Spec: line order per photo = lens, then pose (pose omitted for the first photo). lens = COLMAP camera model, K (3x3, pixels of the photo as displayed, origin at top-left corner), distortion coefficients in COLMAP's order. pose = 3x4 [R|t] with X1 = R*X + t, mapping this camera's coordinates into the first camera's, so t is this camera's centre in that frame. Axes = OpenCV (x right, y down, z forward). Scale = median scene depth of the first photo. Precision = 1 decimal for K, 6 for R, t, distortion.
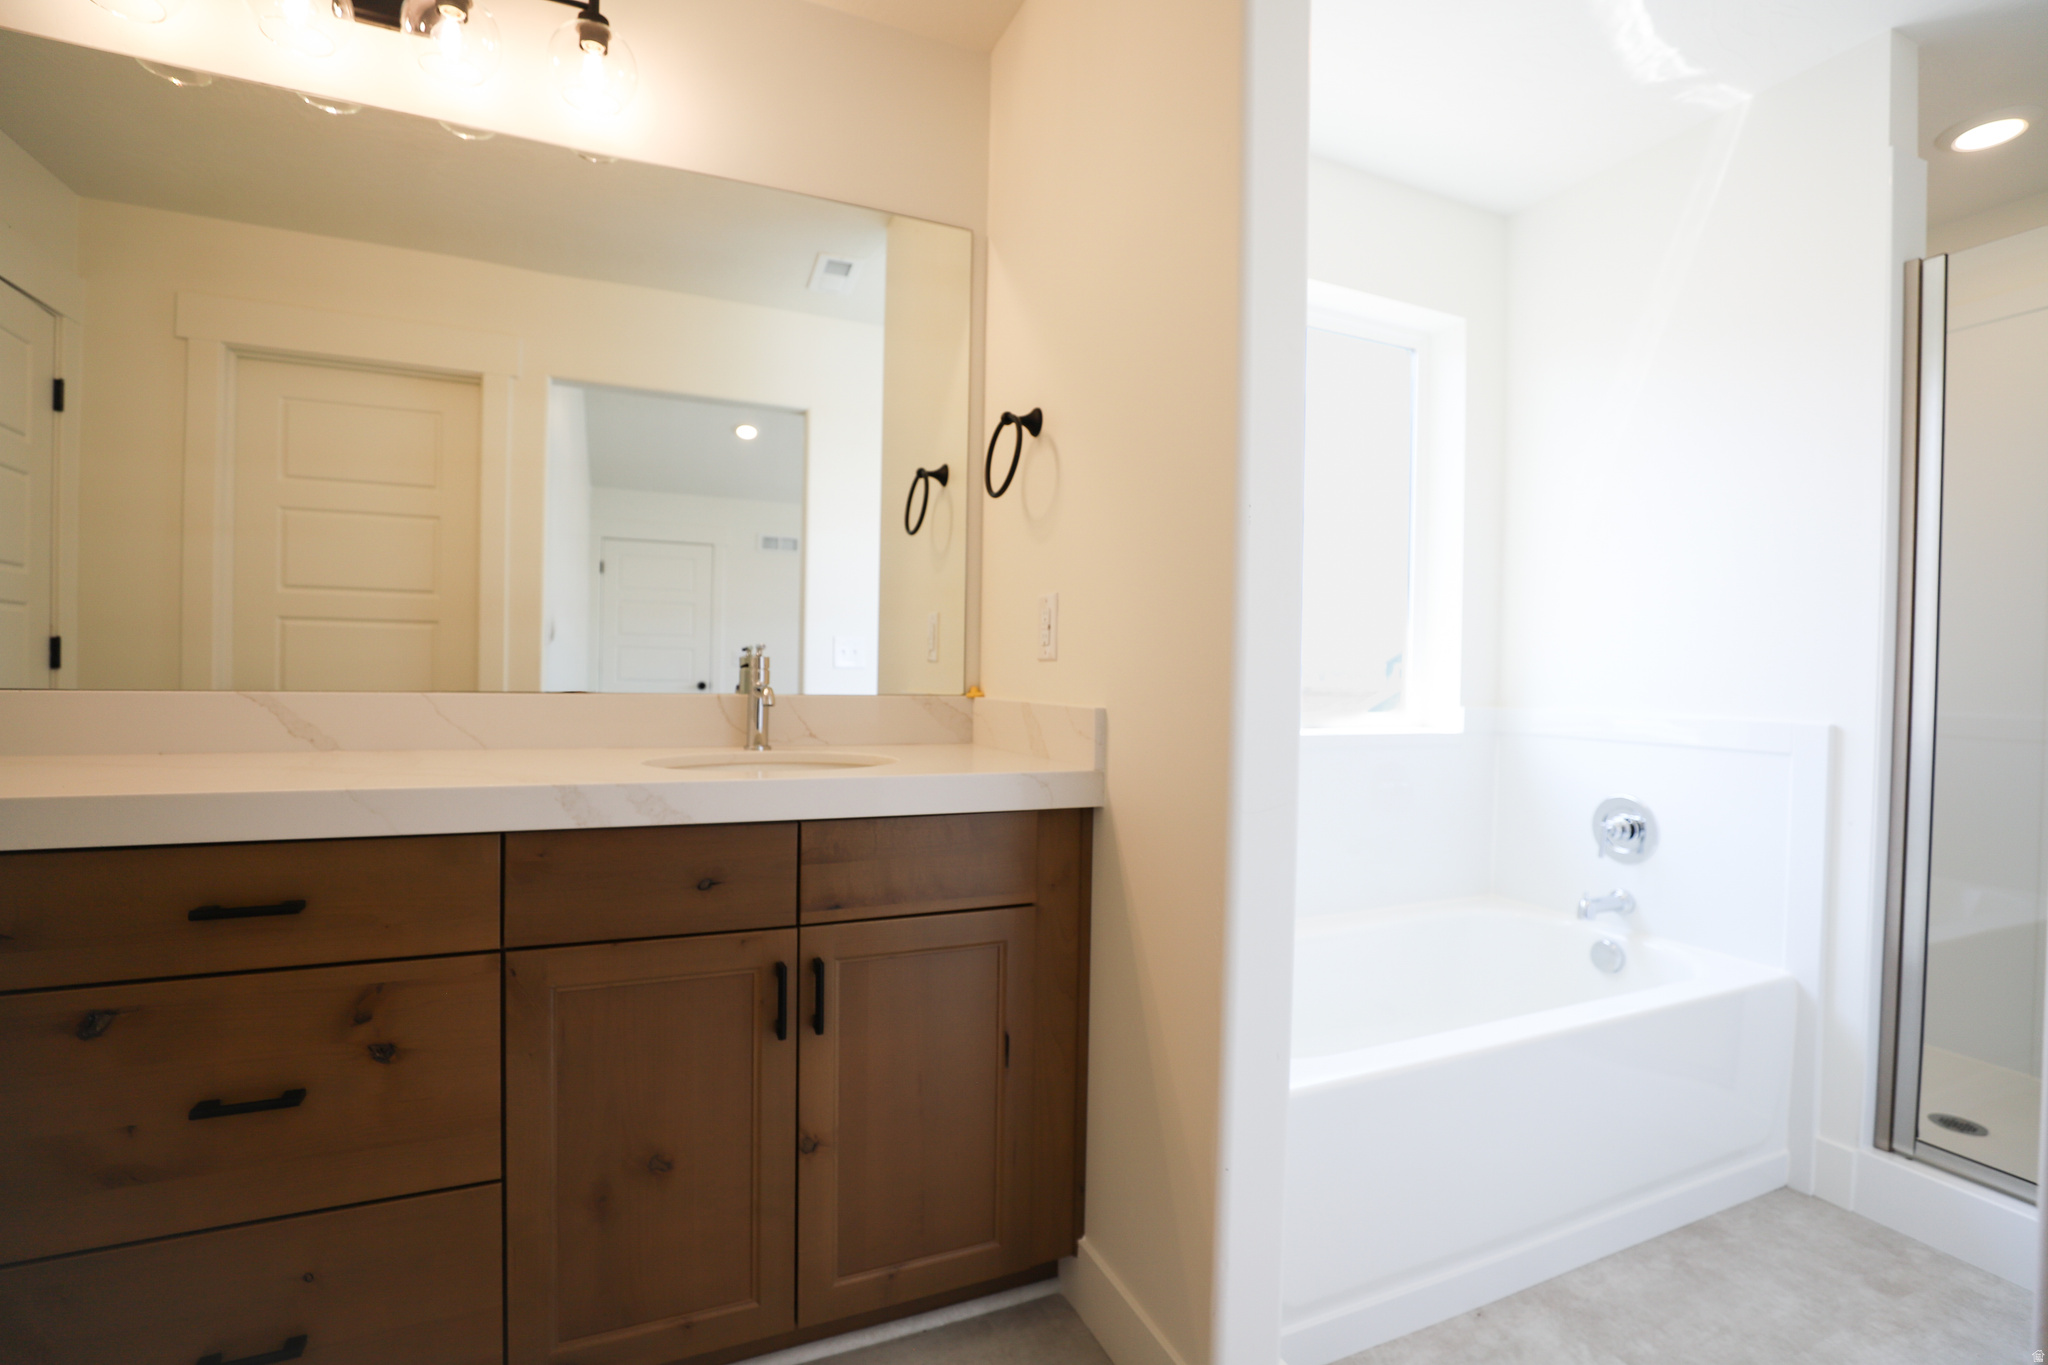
lens RADIAL K [[928.9, 0, 1039.9], [0, 928.9, 683.9], [0, 0, 1]] dist [-0.004366, -0.000764]
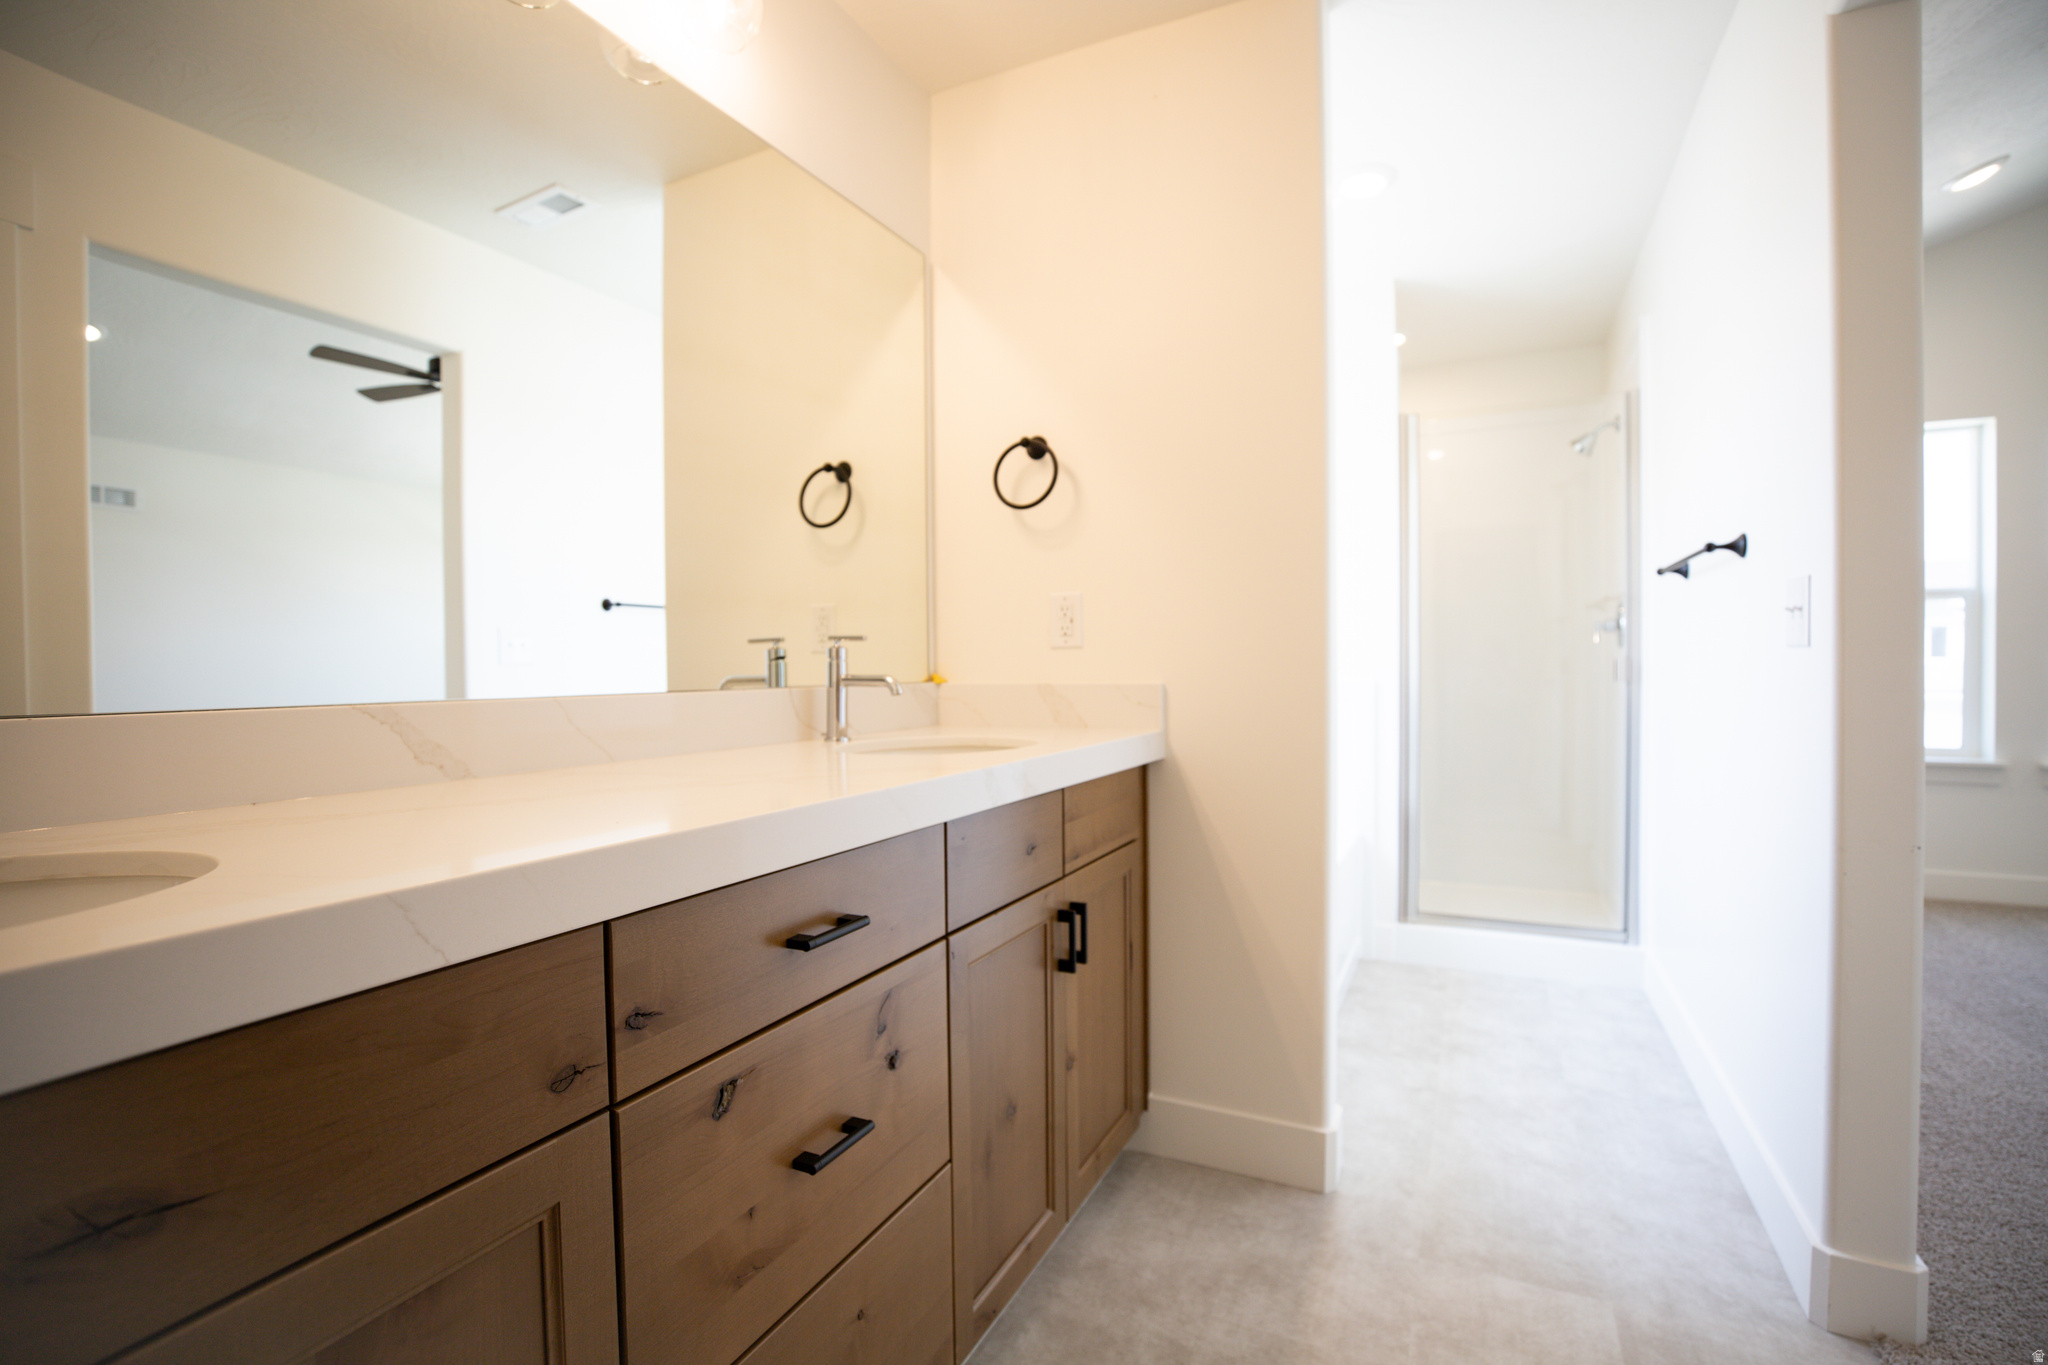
lens RADIAL K [[928.9, 0, 1013.4], [0, 928.9, 682.7], [0, 0, 1]] dist [-0.004366, -0.000764]
pose [[0.769251, -0.037151, 0.637865, -1.035562], [0.033429, 0.999281, 0.017886, -0.005219], [-0.638071, 0.007565, 0.769940, 0.151724]]
